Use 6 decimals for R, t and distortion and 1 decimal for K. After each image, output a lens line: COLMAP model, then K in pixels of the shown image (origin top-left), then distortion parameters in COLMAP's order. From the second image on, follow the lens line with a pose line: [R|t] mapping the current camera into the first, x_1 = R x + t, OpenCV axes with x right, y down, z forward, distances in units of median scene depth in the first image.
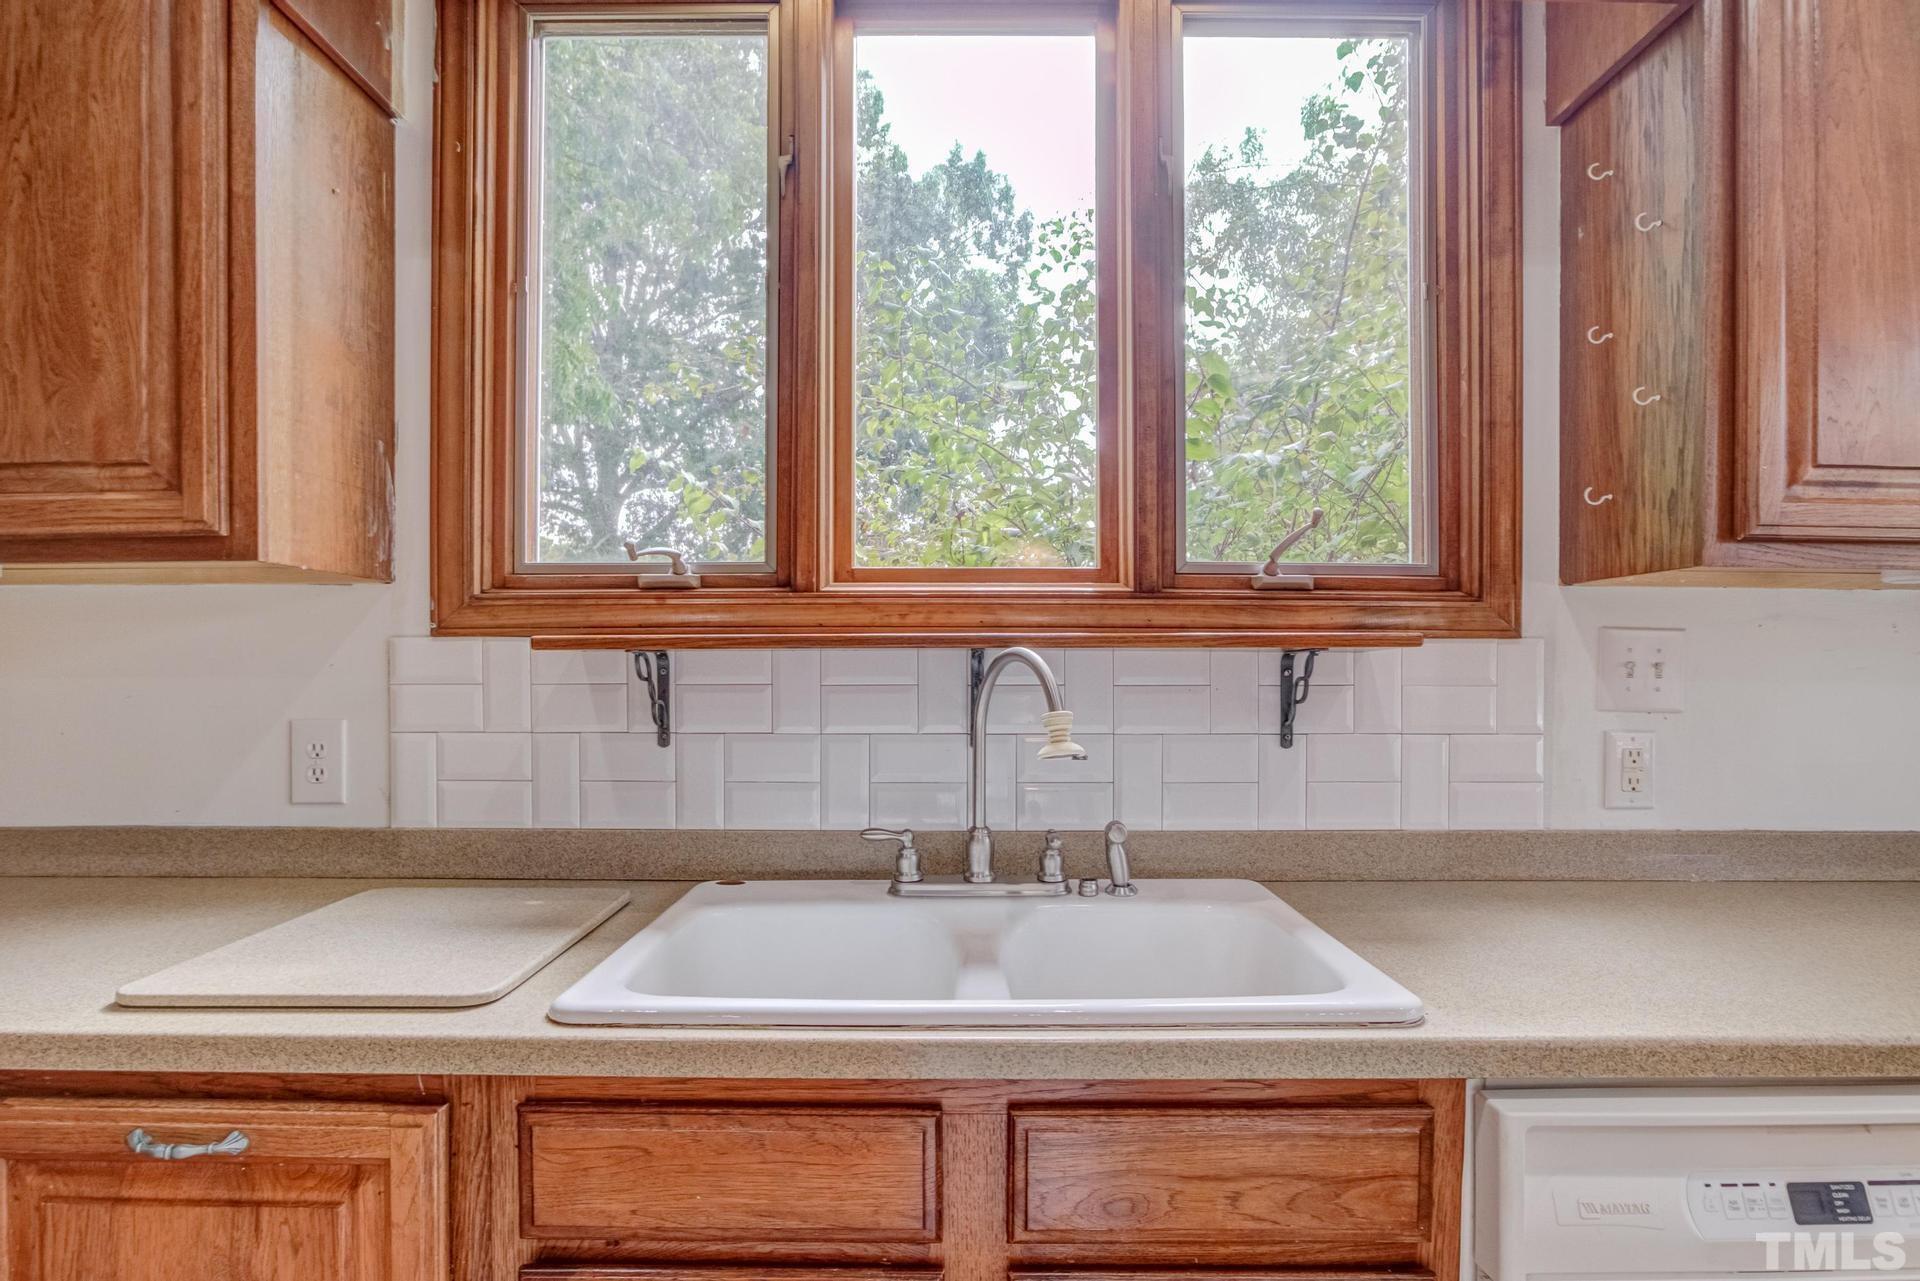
lens RADIAL K [[977.4, 0, 954.1], [0, 977.4, 671.8], [0, 0, 1]] dist [-0.022974, 0.010057]
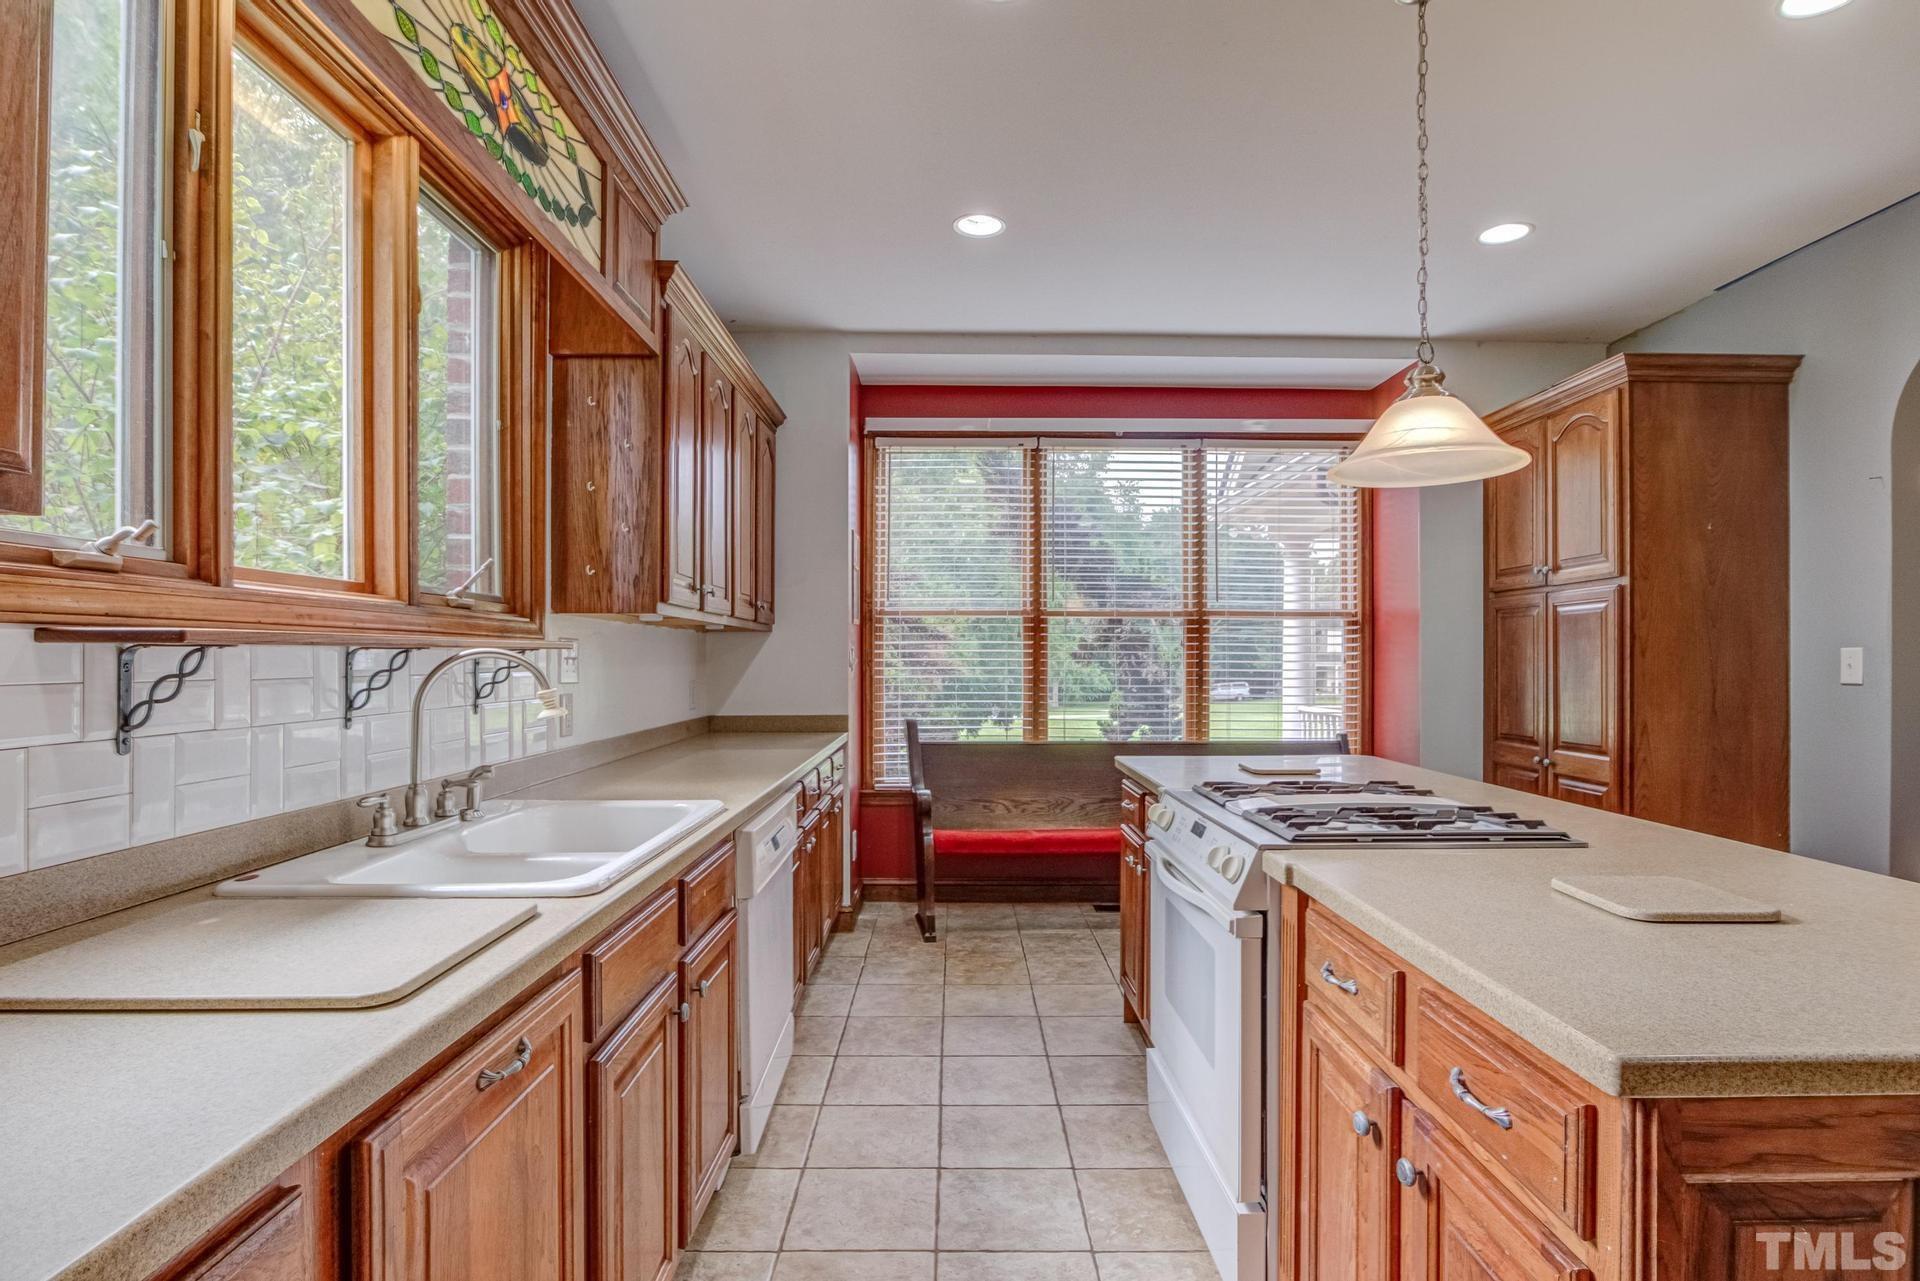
lens RADIAL K [[977.4, 0, 965.2], [0, 977.4, 652.1], [0, 0, 1]] dist [-0.022974, 0.010057]
pose [[-0.013490, 0.005669, 0.999893, -1.286393], [0.008560, 0.999948, -0.005554, -0.002547], [-0.999872, 0.008484, -0.013537, 0.291681]]
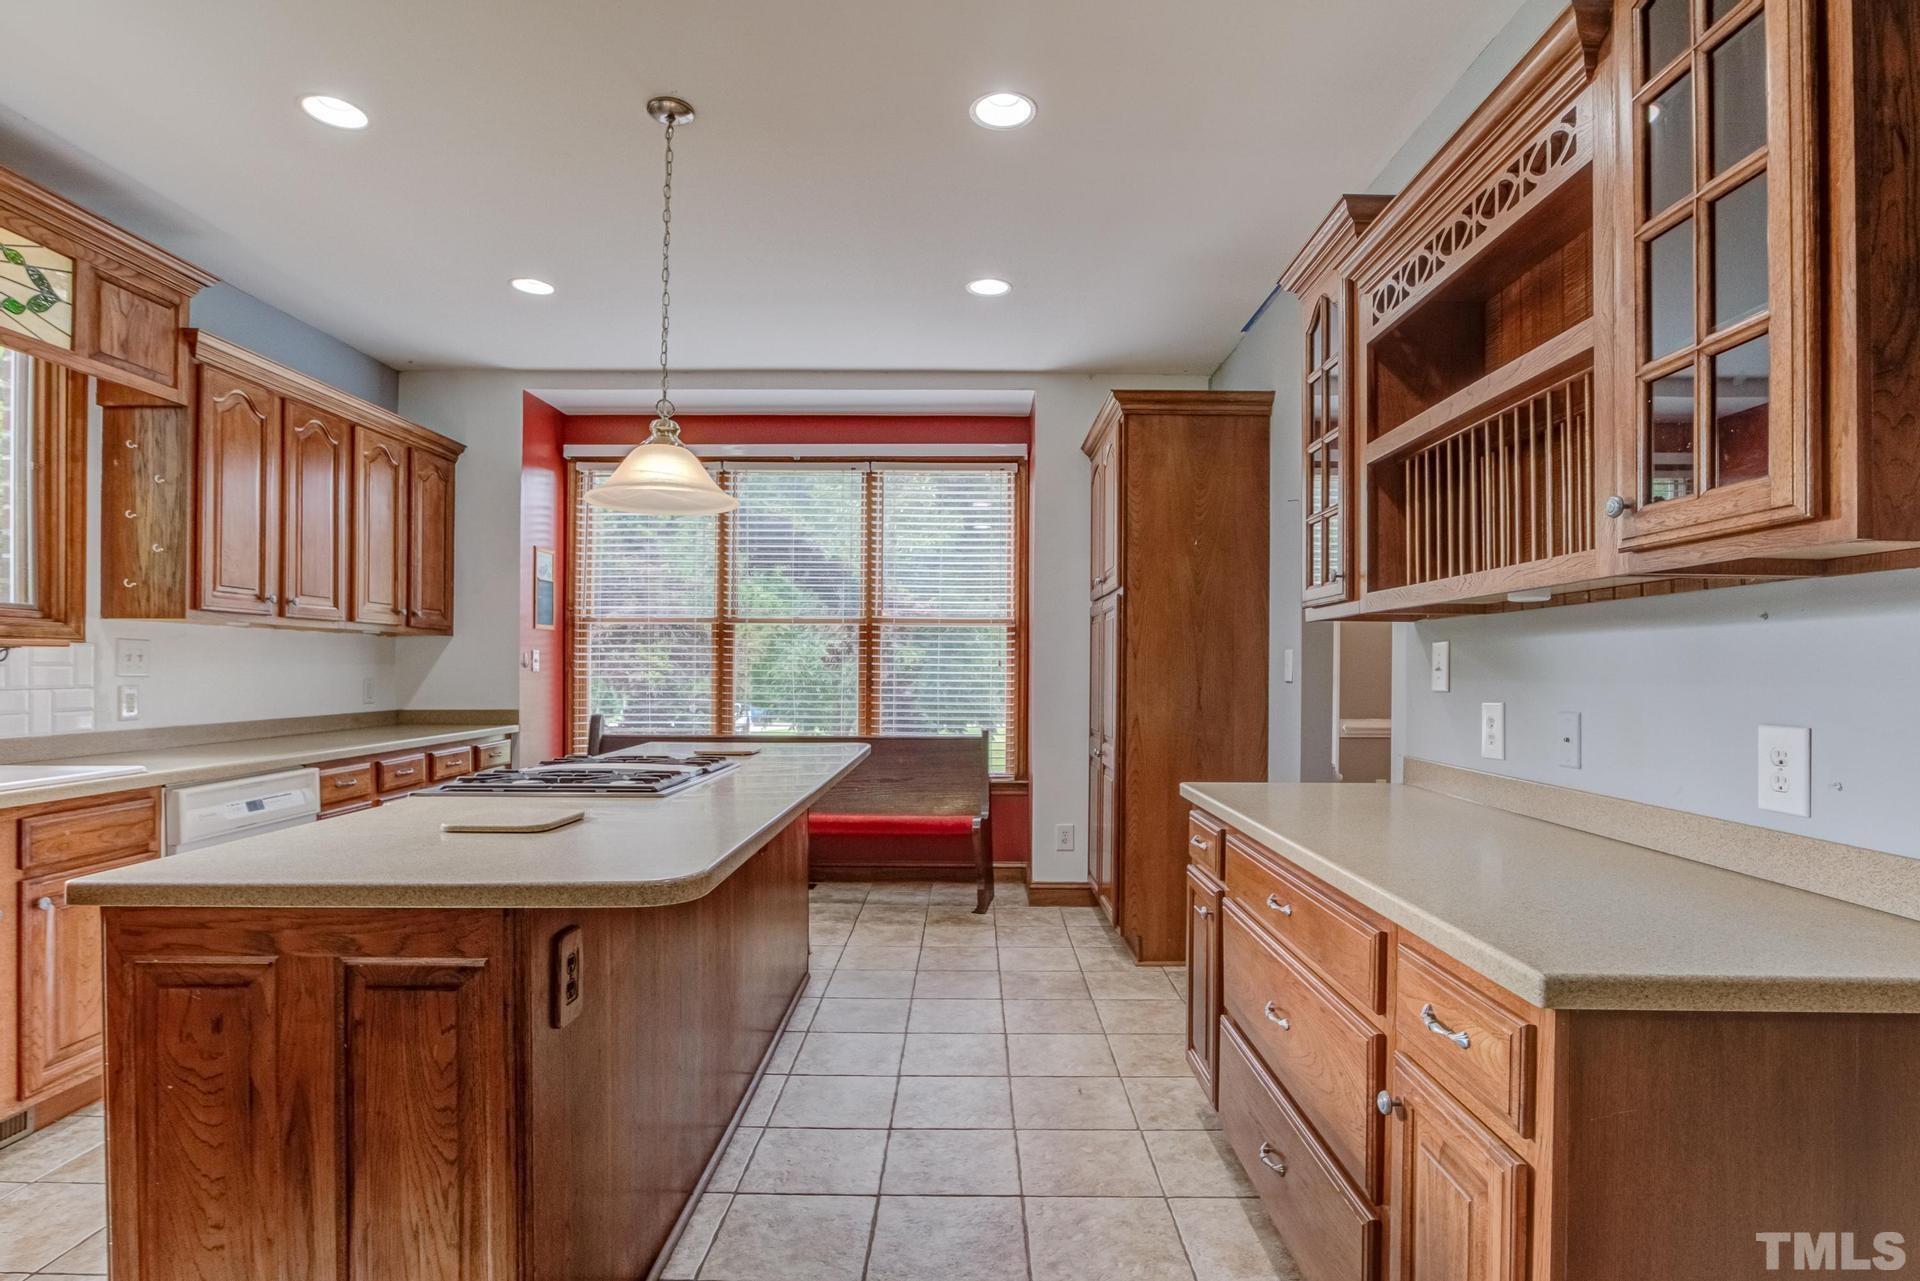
lens RADIAL K [[977.4, 0, 966.9], [0, 977.4, 664.9], [0, 0, 1]] dist [-0.022974, 0.010057]
pose [[0.006108, 0.002658, 0.999978, -1.672361], [0.006443, 0.999976, -0.002697, 0.035824], [-0.999961, 0.006459, 0.006091, -1.043337]]
